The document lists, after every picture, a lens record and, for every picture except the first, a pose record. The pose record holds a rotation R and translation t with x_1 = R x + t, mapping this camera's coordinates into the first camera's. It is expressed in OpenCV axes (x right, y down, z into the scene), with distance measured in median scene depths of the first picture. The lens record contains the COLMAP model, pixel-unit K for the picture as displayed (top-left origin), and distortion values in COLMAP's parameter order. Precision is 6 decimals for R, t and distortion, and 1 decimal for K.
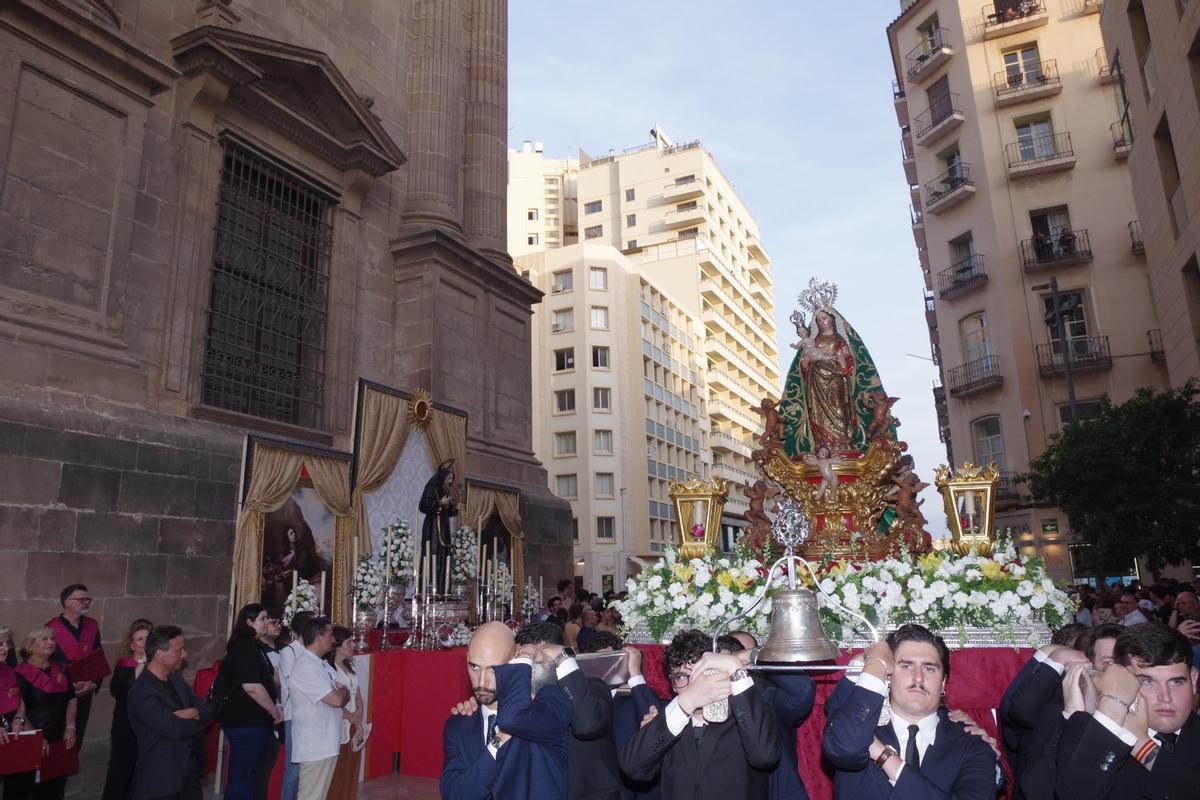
lens RADIAL K [[837.8, 0, 601.4], [0, 837.8, 391.4], [0, 0, 1]] dist [-0.117255, 0.086241]
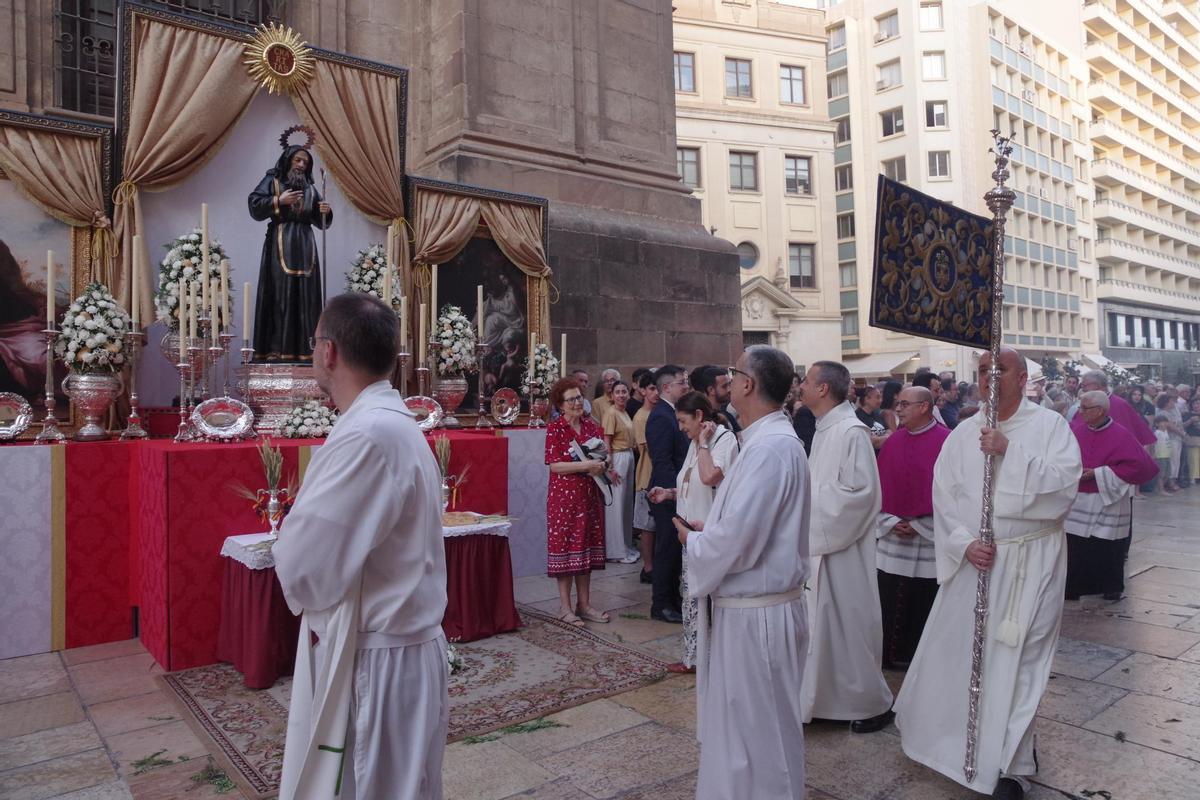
lens RADIAL K [[837.8, 0, 601.4], [0, 837.8, 391.4], [0, 0, 1]] dist [-0.117255, 0.086241]
pose [[0.905814, -0.000534, -0.423676, 0.050934], [0.097920, 0.973189, 0.208124, 0.032438], [0.412206, -0.230008, 0.881580, 0.106960]]
